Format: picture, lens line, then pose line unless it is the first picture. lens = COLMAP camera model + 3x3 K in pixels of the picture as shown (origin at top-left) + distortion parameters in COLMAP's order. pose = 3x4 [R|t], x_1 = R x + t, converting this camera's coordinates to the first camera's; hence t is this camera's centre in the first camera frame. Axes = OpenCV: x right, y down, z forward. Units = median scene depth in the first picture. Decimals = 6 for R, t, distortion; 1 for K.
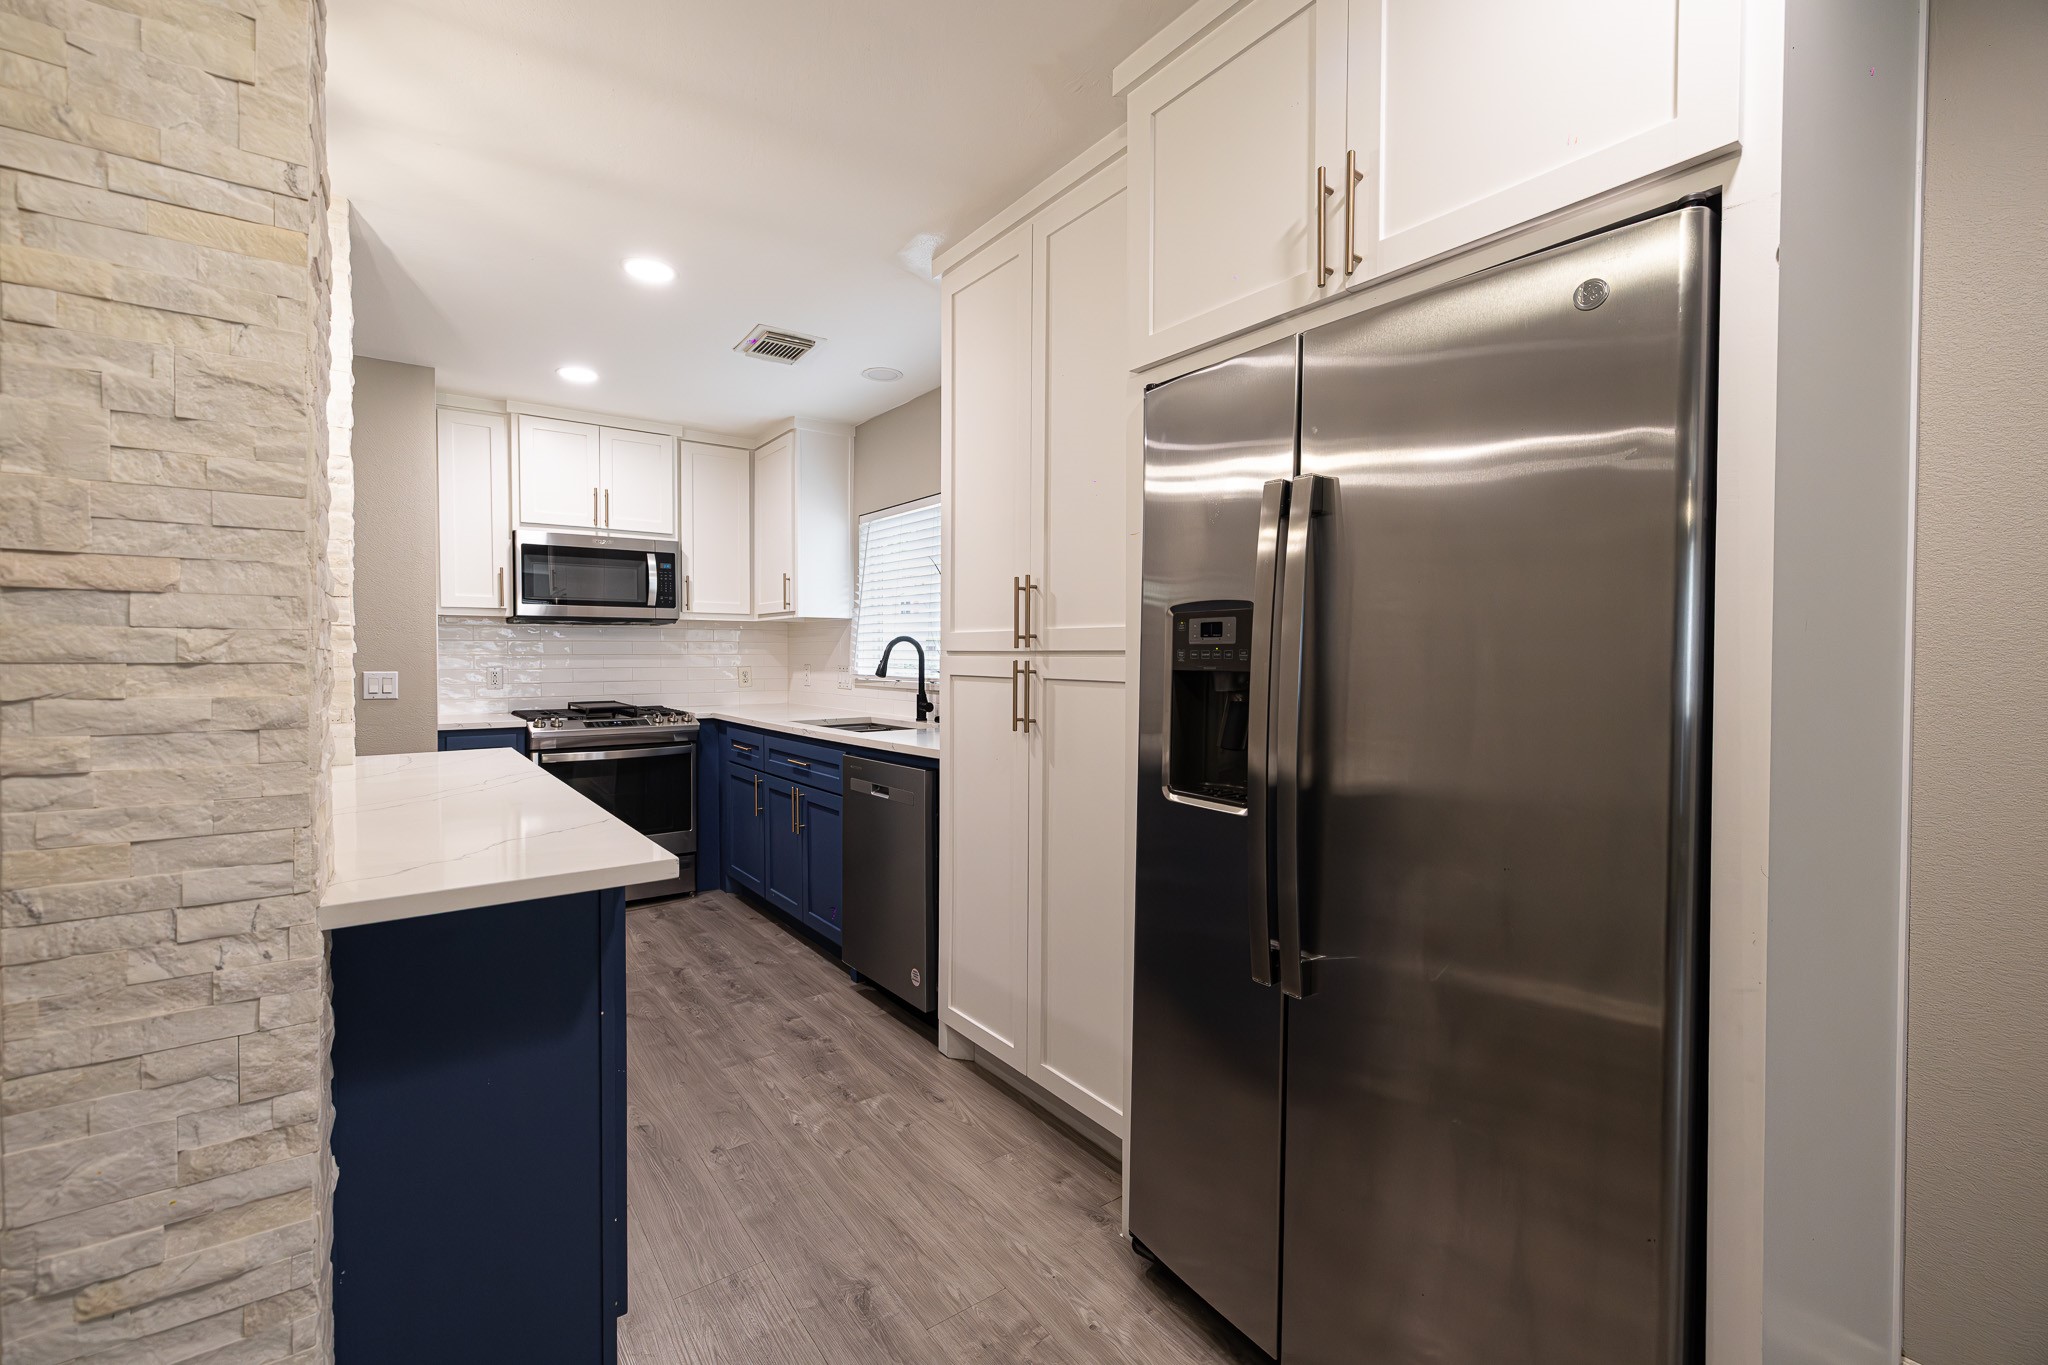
lens RADIAL K [[858.2, 0, 999.2], [0, 858.2, 672.1], [0, 0, 1]] dist [0.001531, -0.000467]
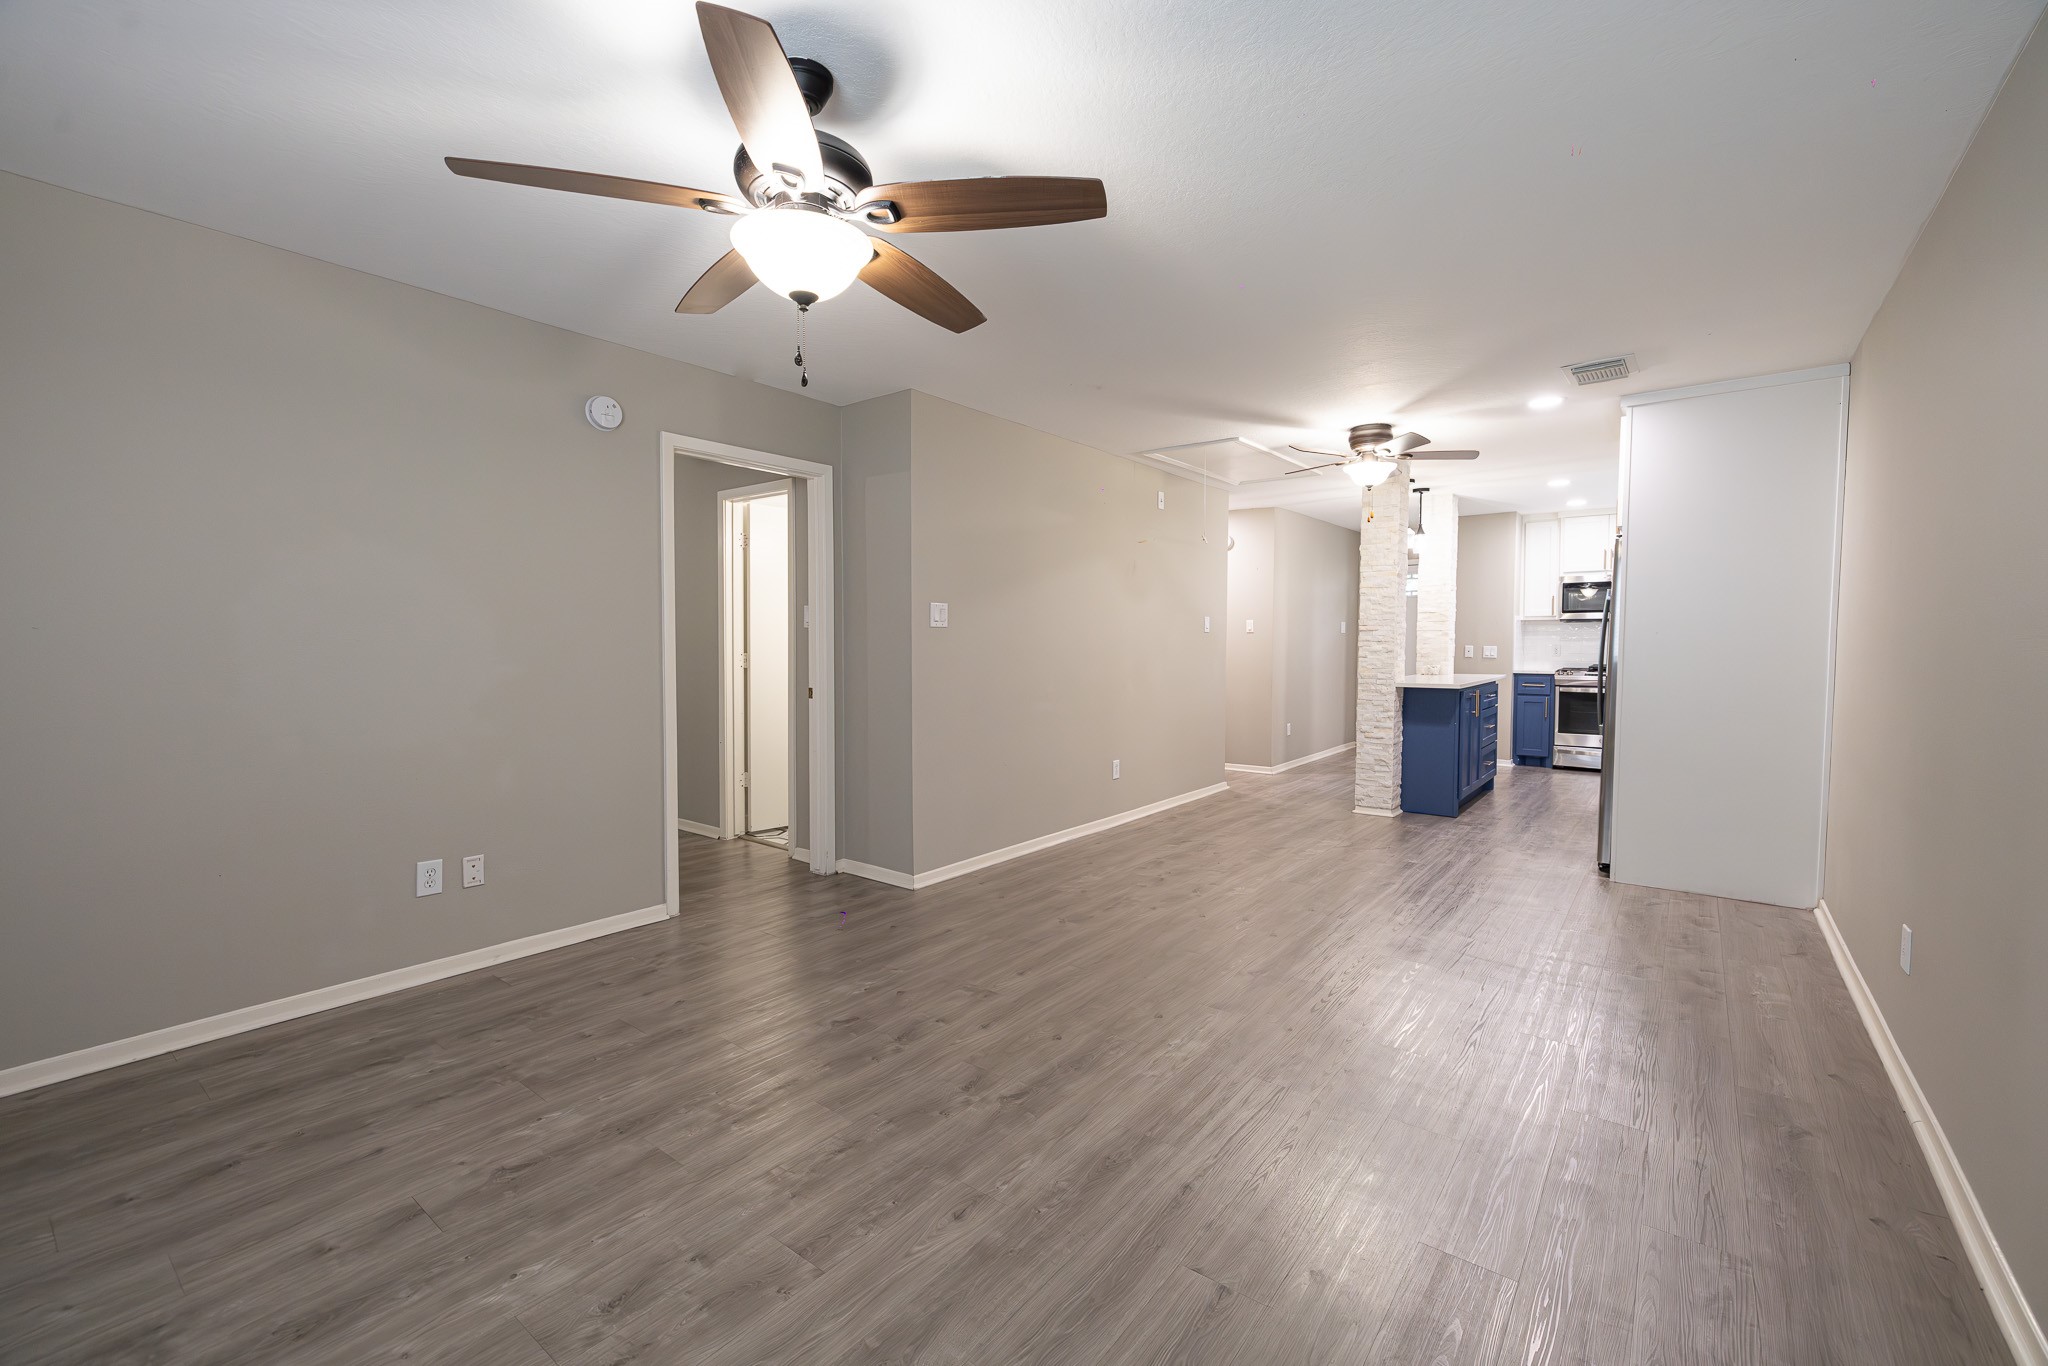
lens RADIAL K [[858.2, 0, 1017.3], [0, 858.2, 679.7], [0, 0, 1]] dist [0.001531, -0.000467]
pose [[0.275700, 0.044203, -0.960227, 1.173676], [-0.015404, 0.999017, 0.041566, 0.013072], [0.961120, 0.003331, 0.276110, -0.882889]]
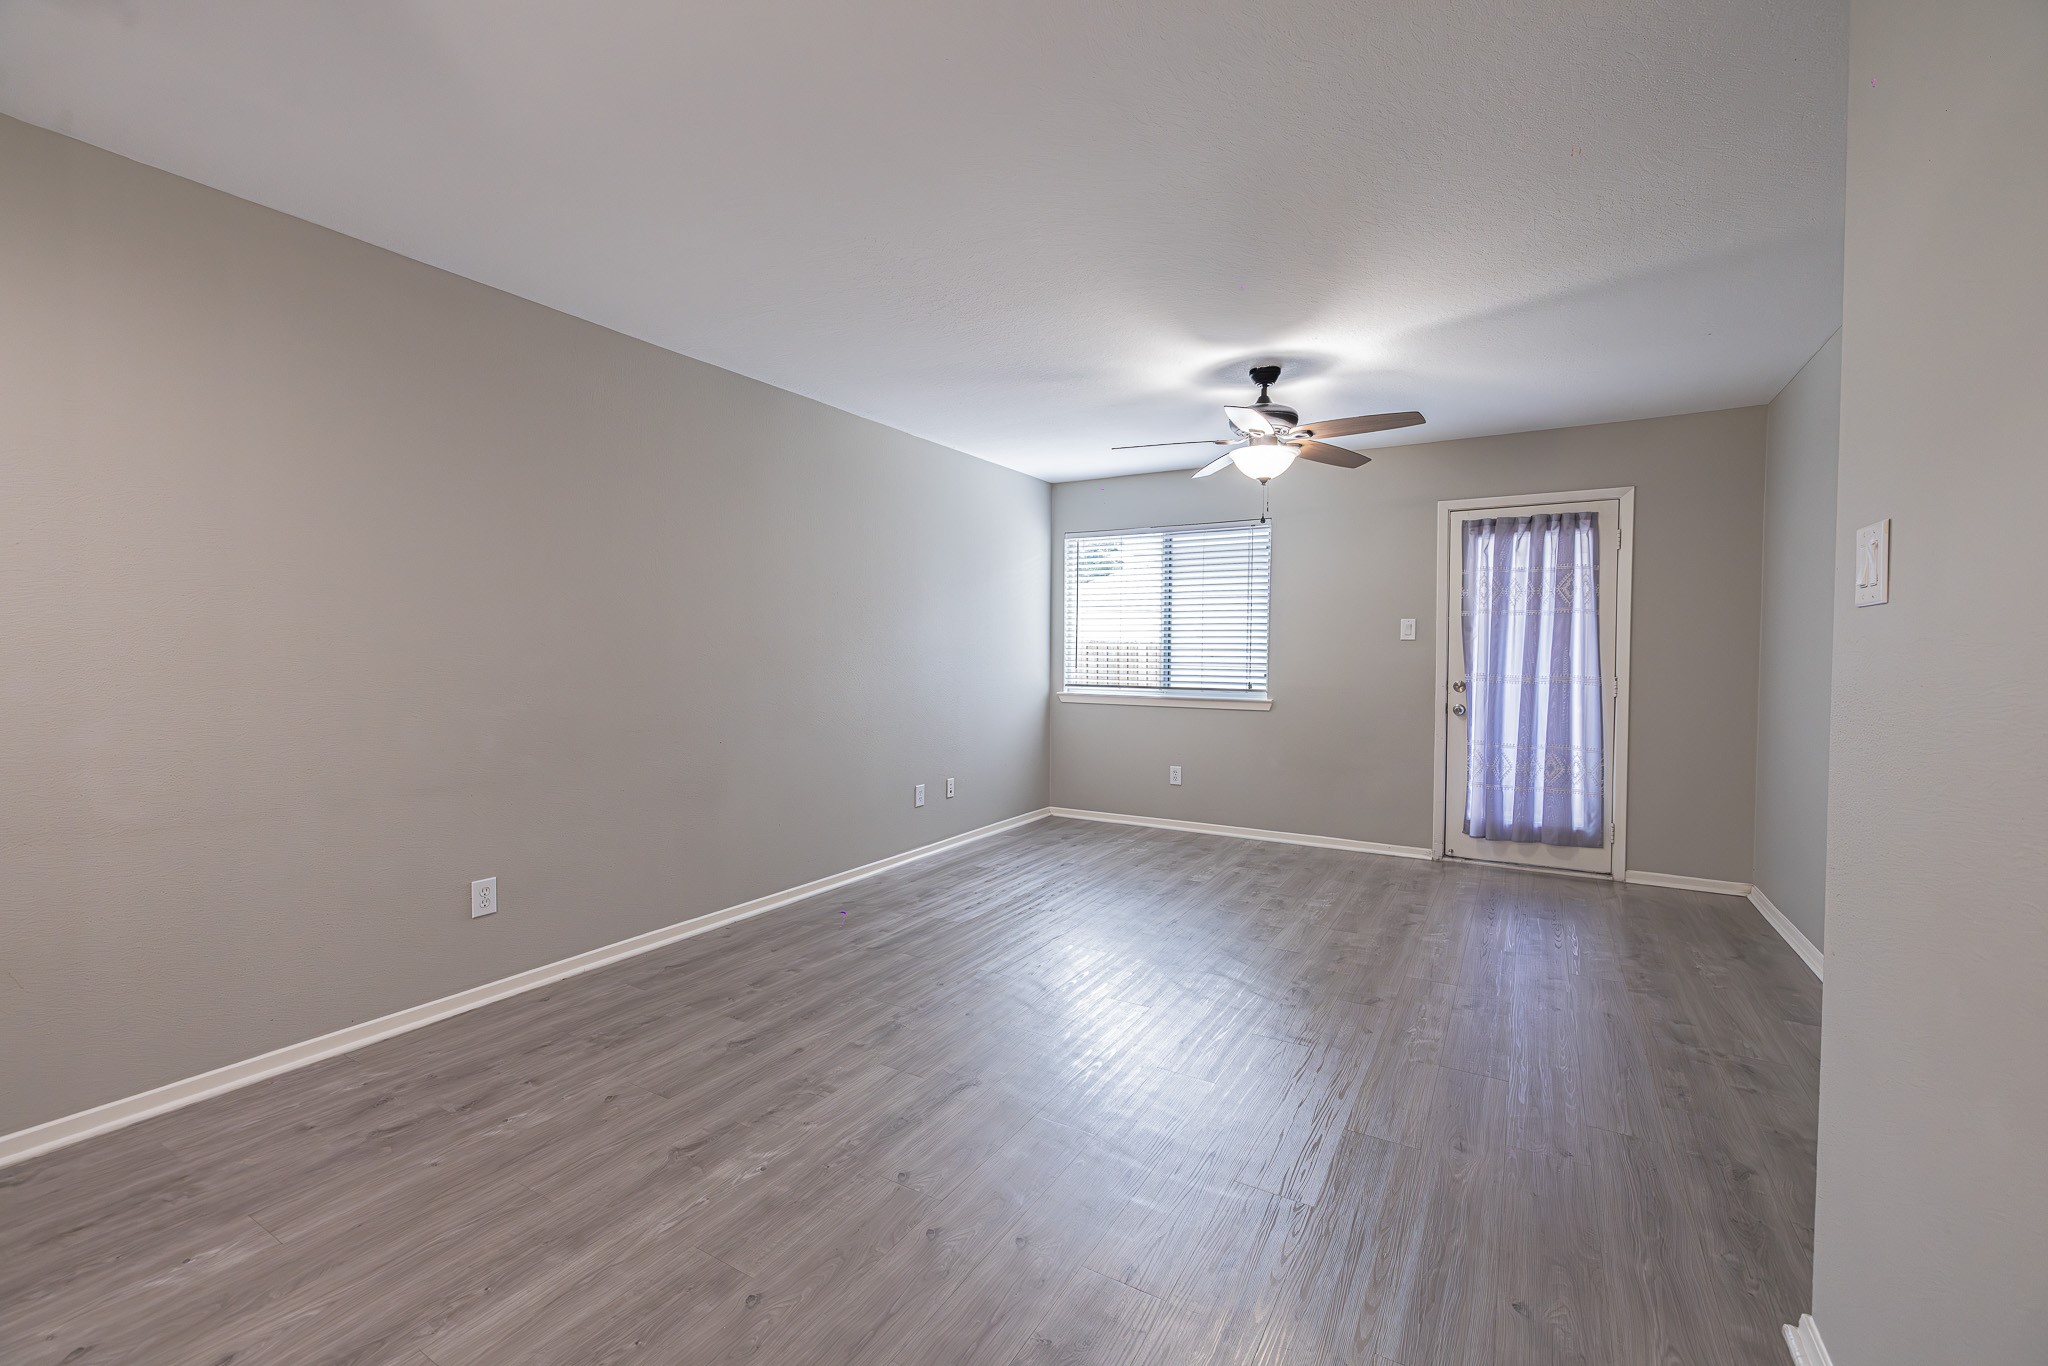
lens RADIAL K [[858.2, 0, 1015.0], [0, 858.2, 681.6], [0, 0, 1]] dist [0.001531, -0.000467]
pose [[-0.392912, -0.033680, 0.918959, -0.229953], [0.007632, 0.999175, 0.039883, 0.006722], [-0.919545, 0.022684, -0.392331, -0.169287]]
